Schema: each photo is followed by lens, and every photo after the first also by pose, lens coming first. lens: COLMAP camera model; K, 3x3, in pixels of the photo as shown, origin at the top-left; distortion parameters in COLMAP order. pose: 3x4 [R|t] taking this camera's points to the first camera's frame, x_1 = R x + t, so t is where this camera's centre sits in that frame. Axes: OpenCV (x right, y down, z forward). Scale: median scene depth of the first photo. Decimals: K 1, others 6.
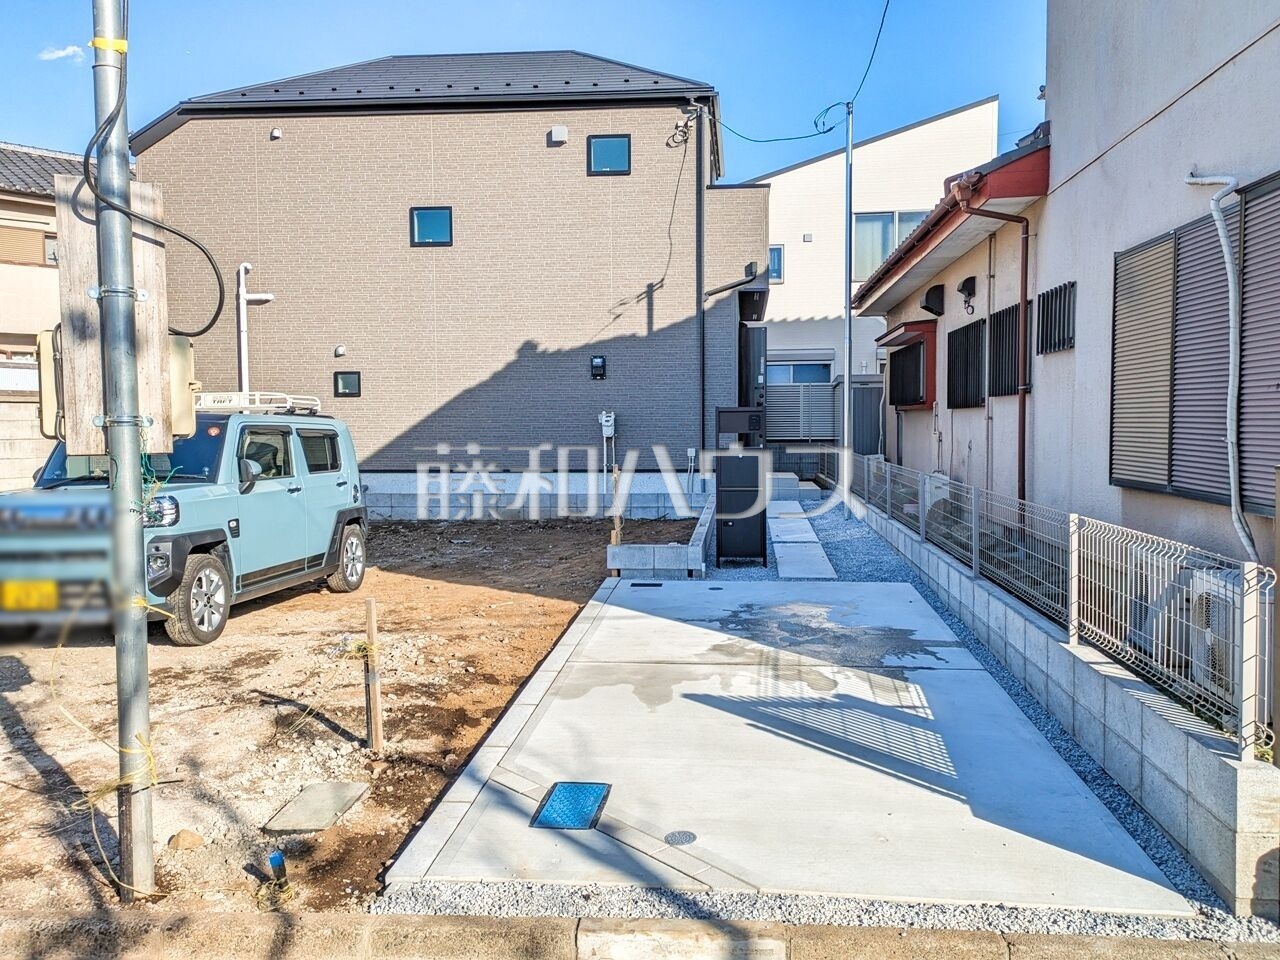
lens RADIAL K [[1230.3, 0, 613.2], [0, 1230.3, 480.9], [0, 0, 1]] dist [0.050690, -0.042510]
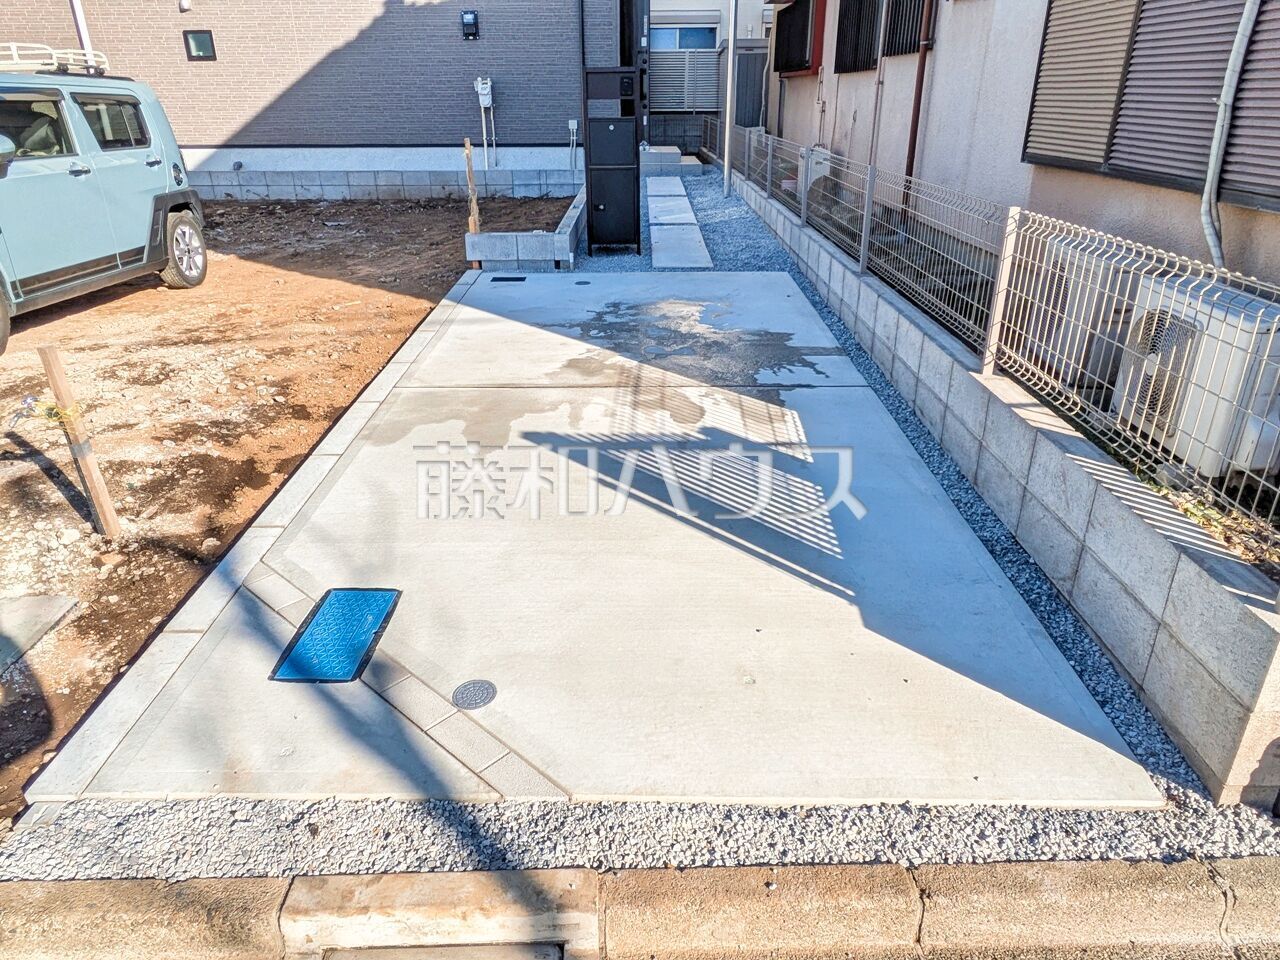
lens RADIAL K [[799.4, 0, 643.3], [0, 799.4, 473.2], [0, 0, 1]] dist [0.006514, -0.005633]
pose [[0.996448, -0.034503, 0.076818, 0.100281], [0.003312, 0.927562, 0.373654, -0.005968], [-0.084146, -0.372073, 0.924382, 0.498122]]
